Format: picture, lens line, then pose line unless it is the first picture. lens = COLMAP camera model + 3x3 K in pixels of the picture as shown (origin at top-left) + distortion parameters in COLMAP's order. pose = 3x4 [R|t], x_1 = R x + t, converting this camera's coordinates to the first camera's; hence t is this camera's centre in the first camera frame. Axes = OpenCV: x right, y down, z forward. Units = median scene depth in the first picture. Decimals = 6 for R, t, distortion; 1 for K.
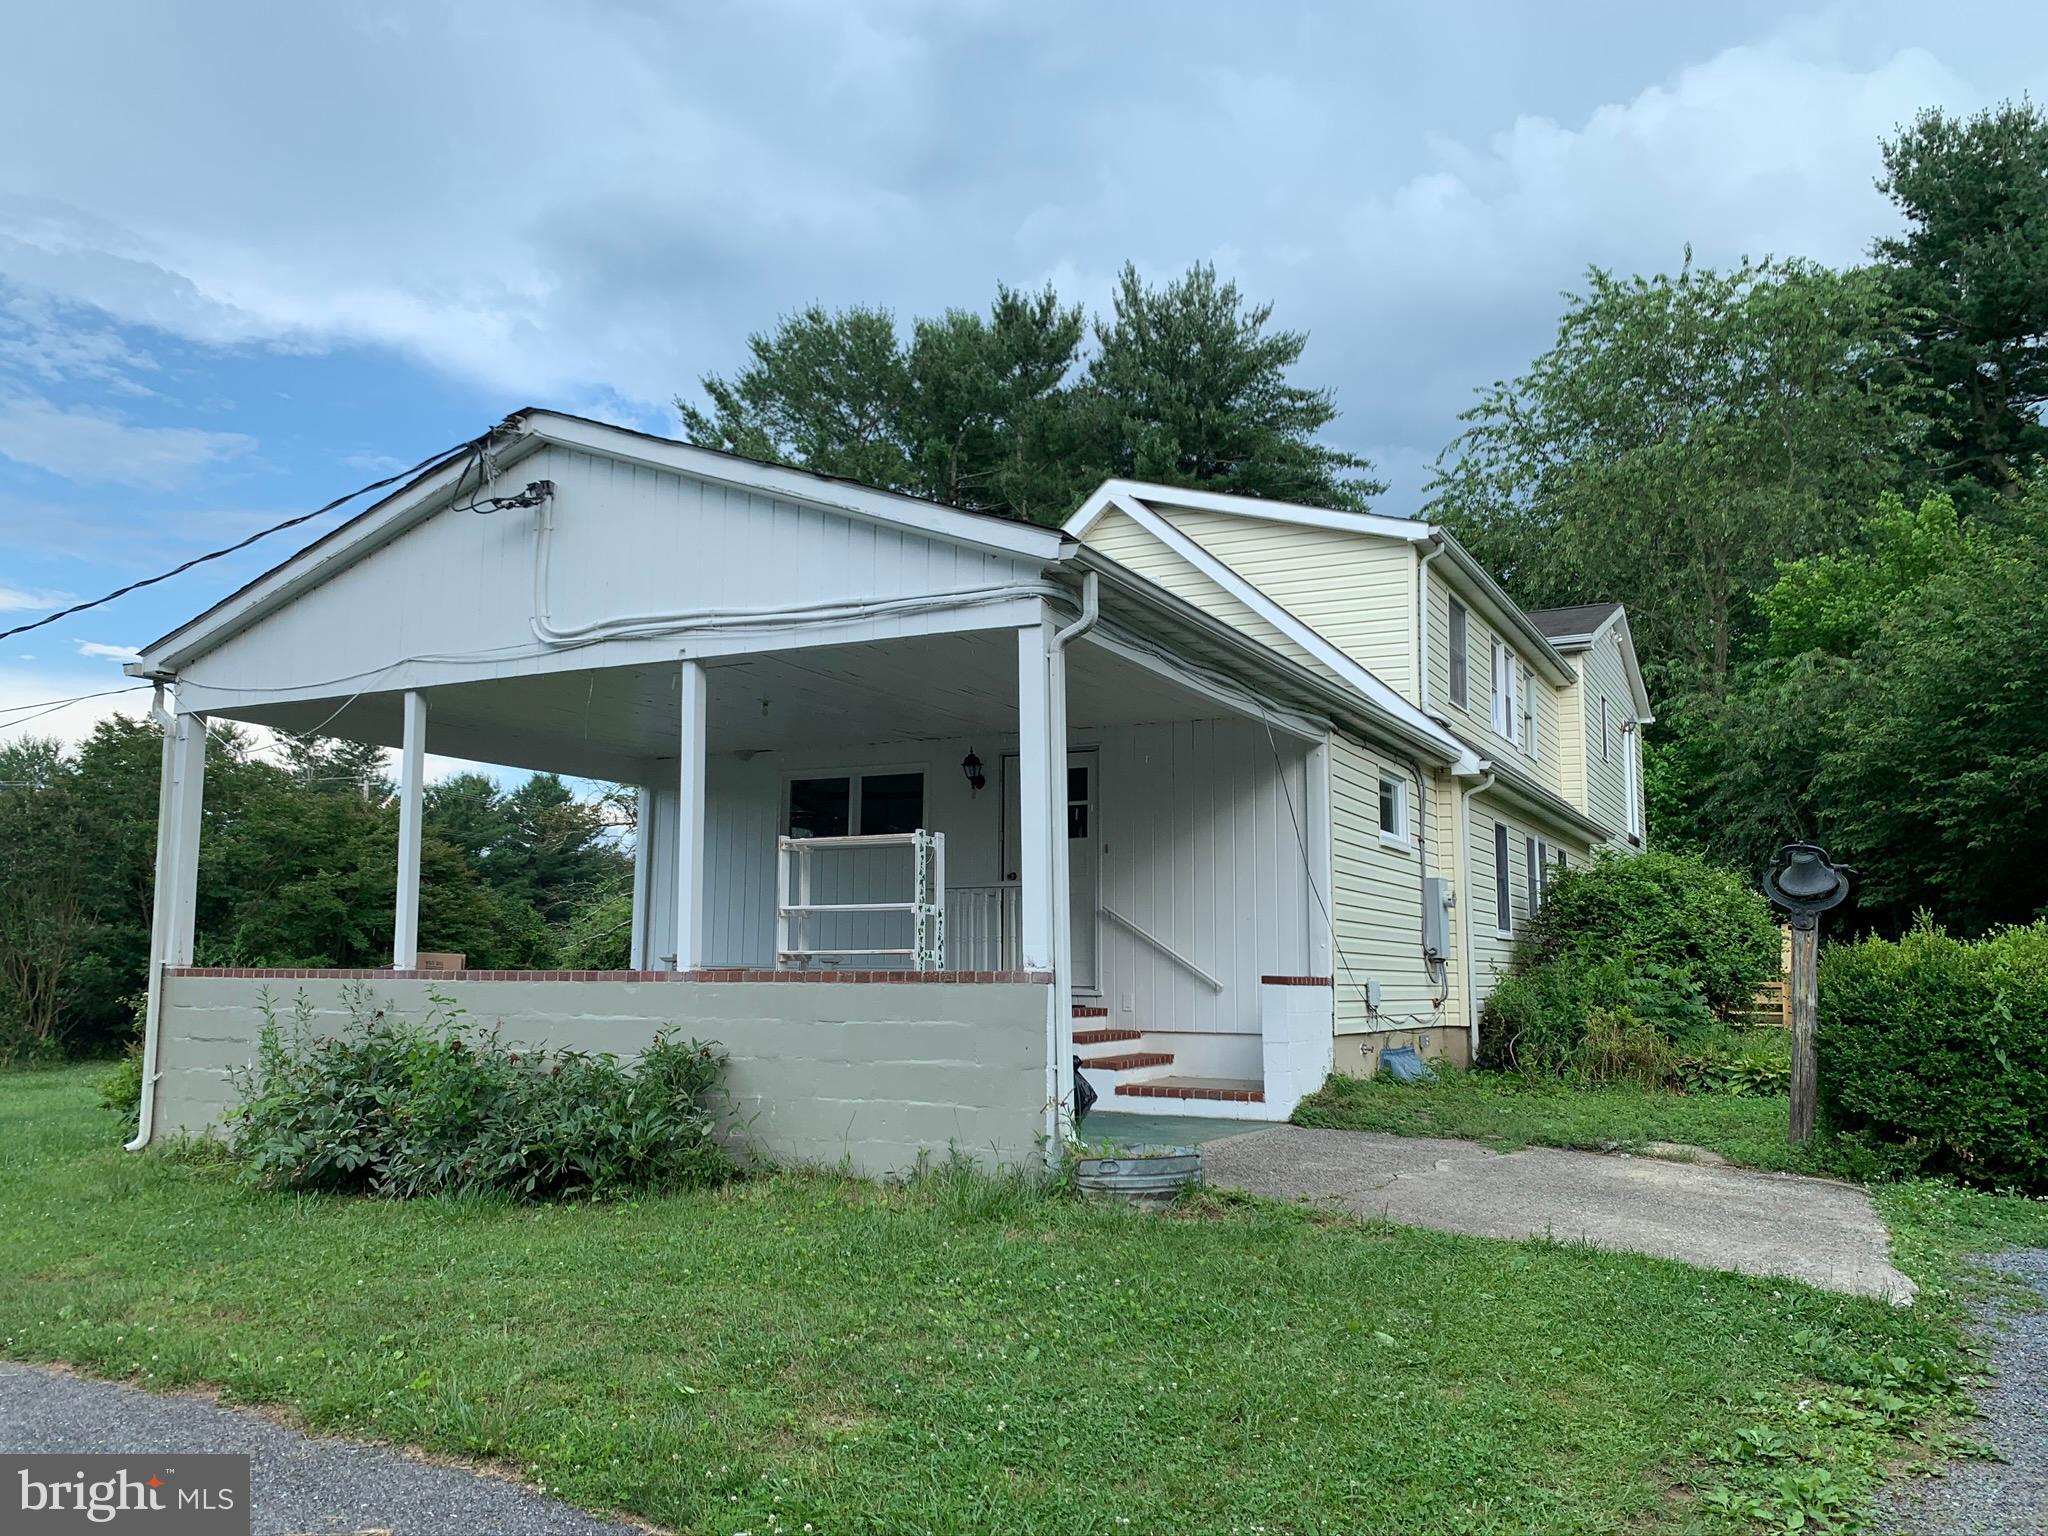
lens RADIAL K [[1587.0, 0, 1024.0], [0, 1587.0, 768.0], [0, 0, 1]] dist [-0.004596, 0.009437]
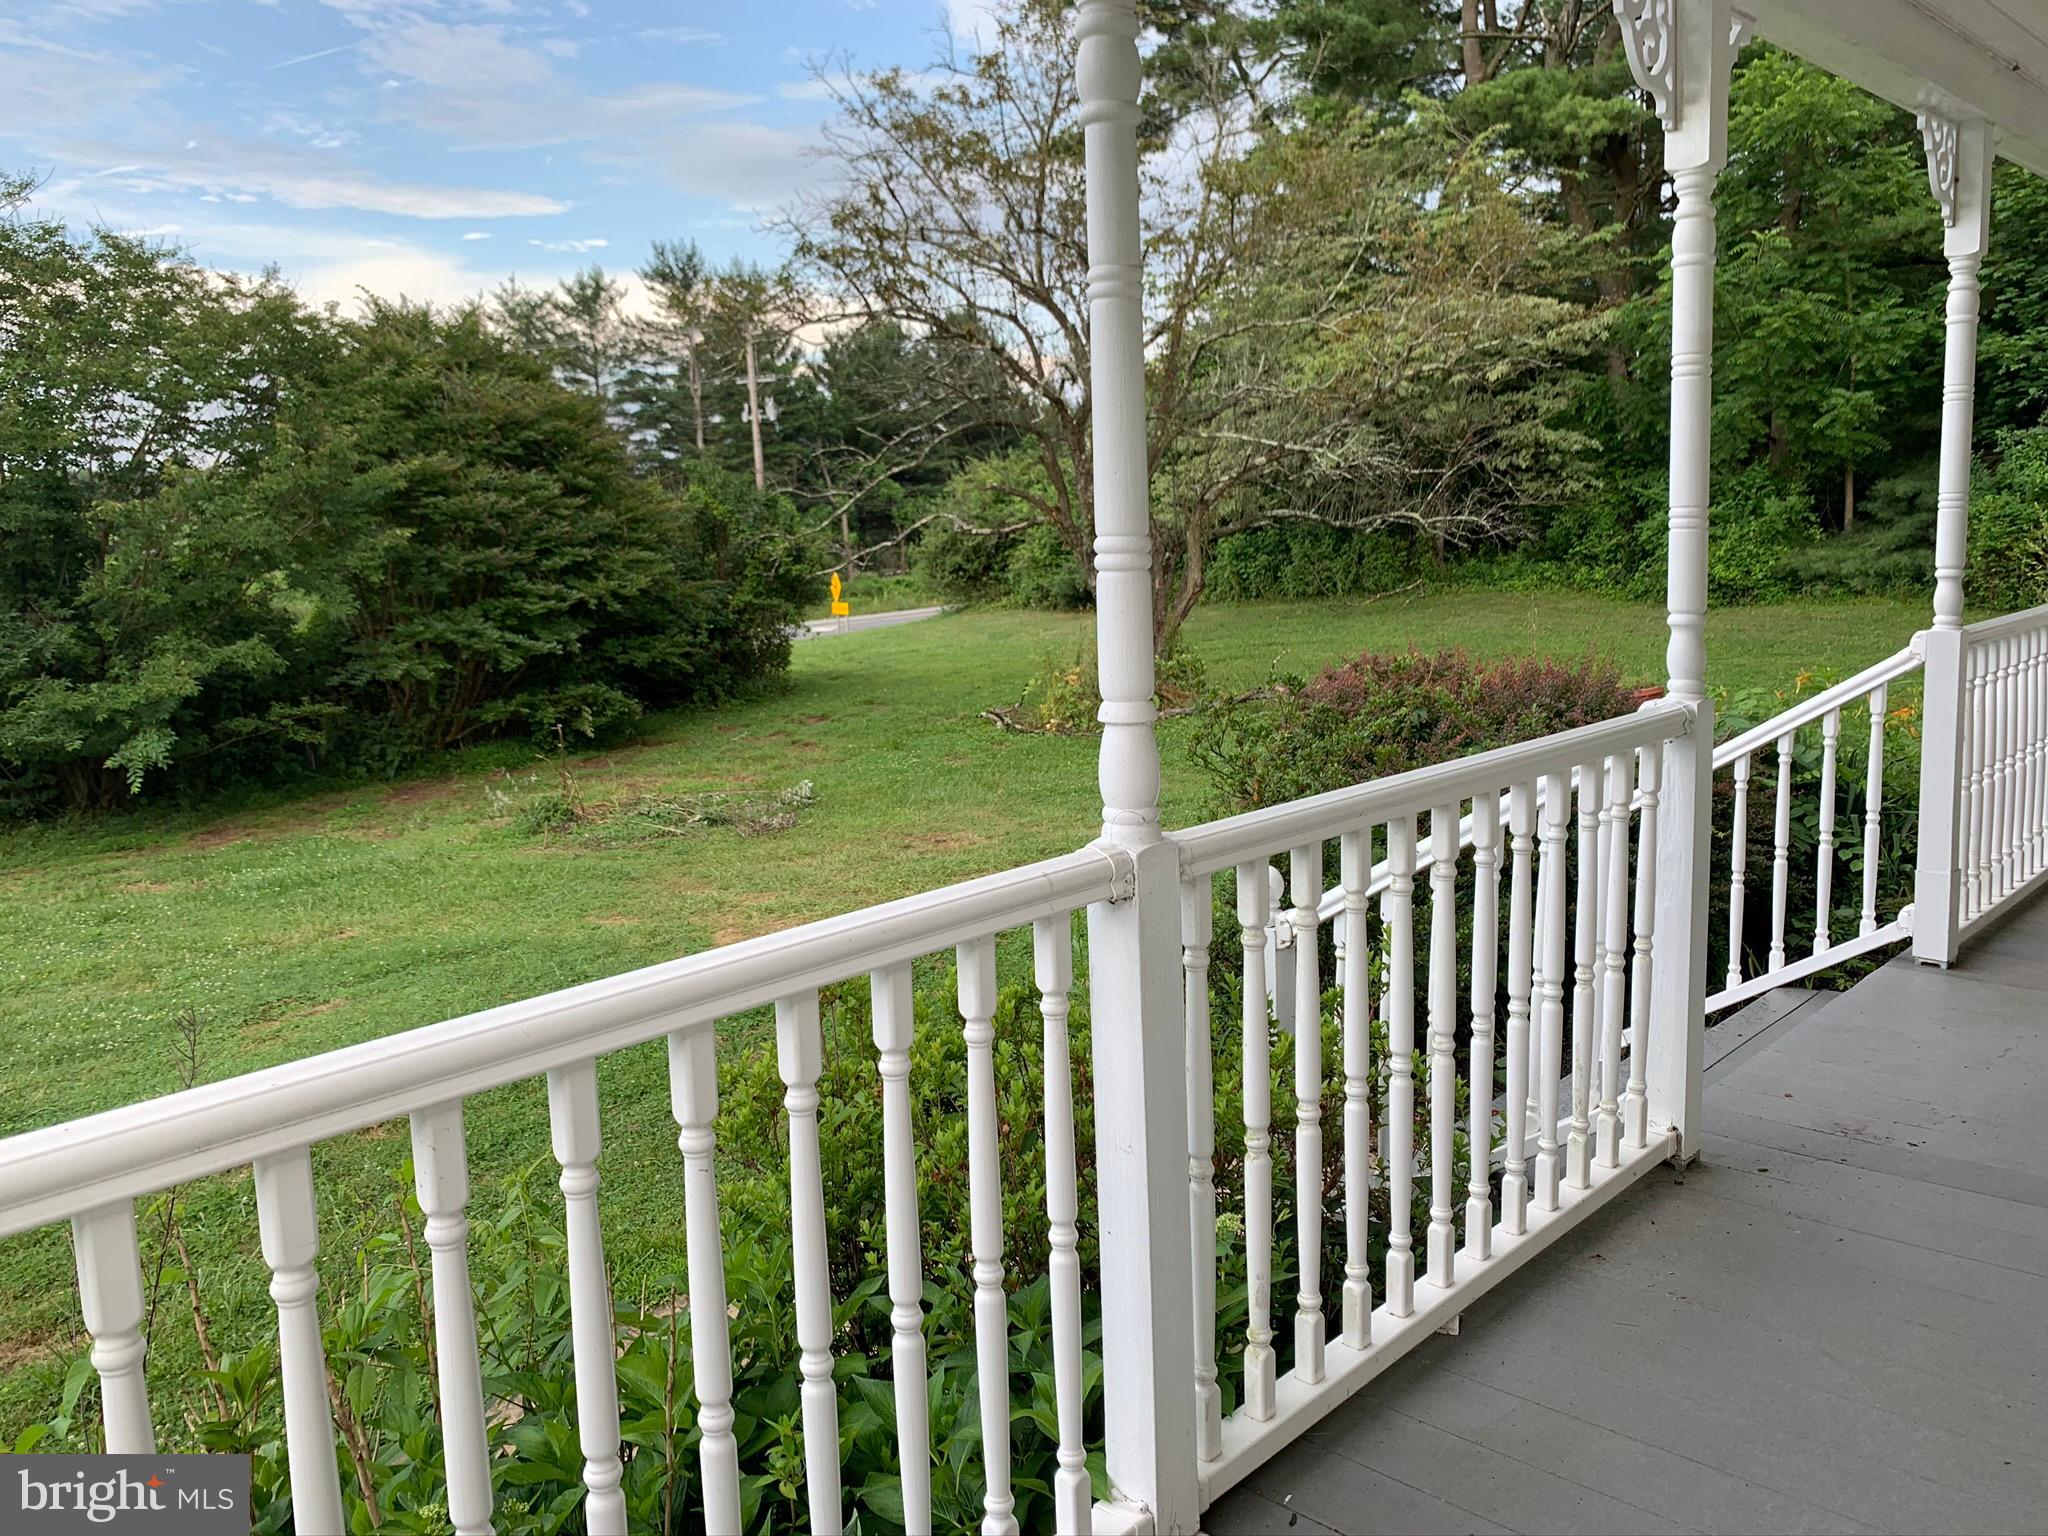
lens RADIAL K [[1587.0, 0, 1024.0], [0, 1587.0, 768.0], [0, 0, 1]] dist [-0.004596, 0.009437]
pose [[0.957531, 0.003729, -0.288306, -0.074946], [0.078109, 0.959171, 0.271827, 0.039499], [0.277548, -0.282802, 0.918145, 0.550315]]
